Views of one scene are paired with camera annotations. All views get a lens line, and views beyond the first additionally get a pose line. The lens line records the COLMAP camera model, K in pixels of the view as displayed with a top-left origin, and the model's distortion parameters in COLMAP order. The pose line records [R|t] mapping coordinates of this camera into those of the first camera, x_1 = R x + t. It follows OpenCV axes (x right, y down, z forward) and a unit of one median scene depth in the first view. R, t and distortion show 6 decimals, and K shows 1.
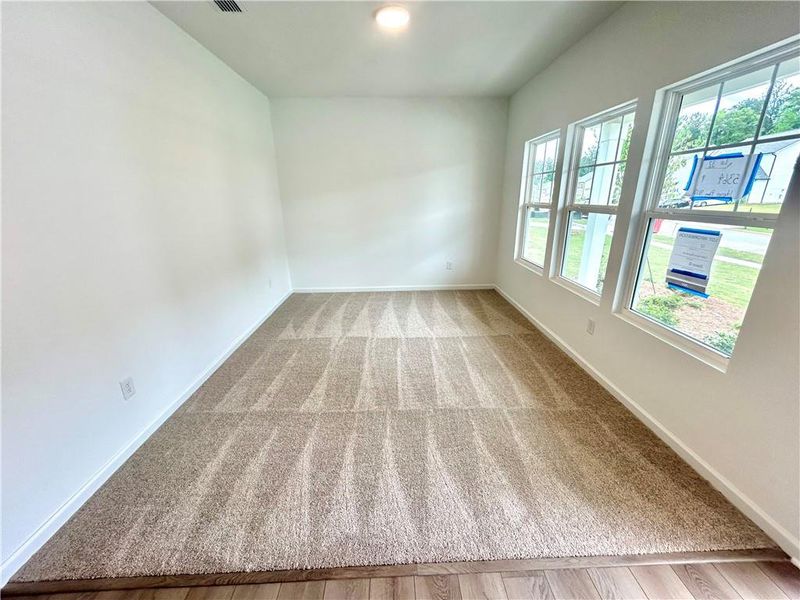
lens RADIAL K [[324.0, 0, 400.9], [0, 324.0, 301.9], [0, 0, 1]] dist [-0.004715, 0.000521]
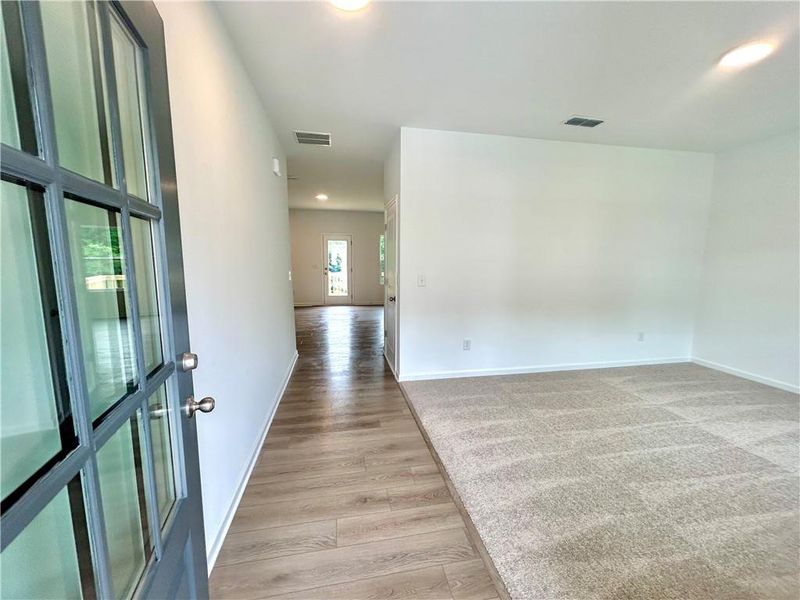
lens RADIAL K [[324.0, 0, 399.6], [0, 324.0, 298.6], [0, 0, 1]] dist [-0.004715, 0.000521]
pose [[0.163516, 0.140196, -0.976528, 0.677509], [-0.319689, 0.943969, 0.081991, -0.017827], [0.933307, 0.298779, 0.199173, 0.111246]]
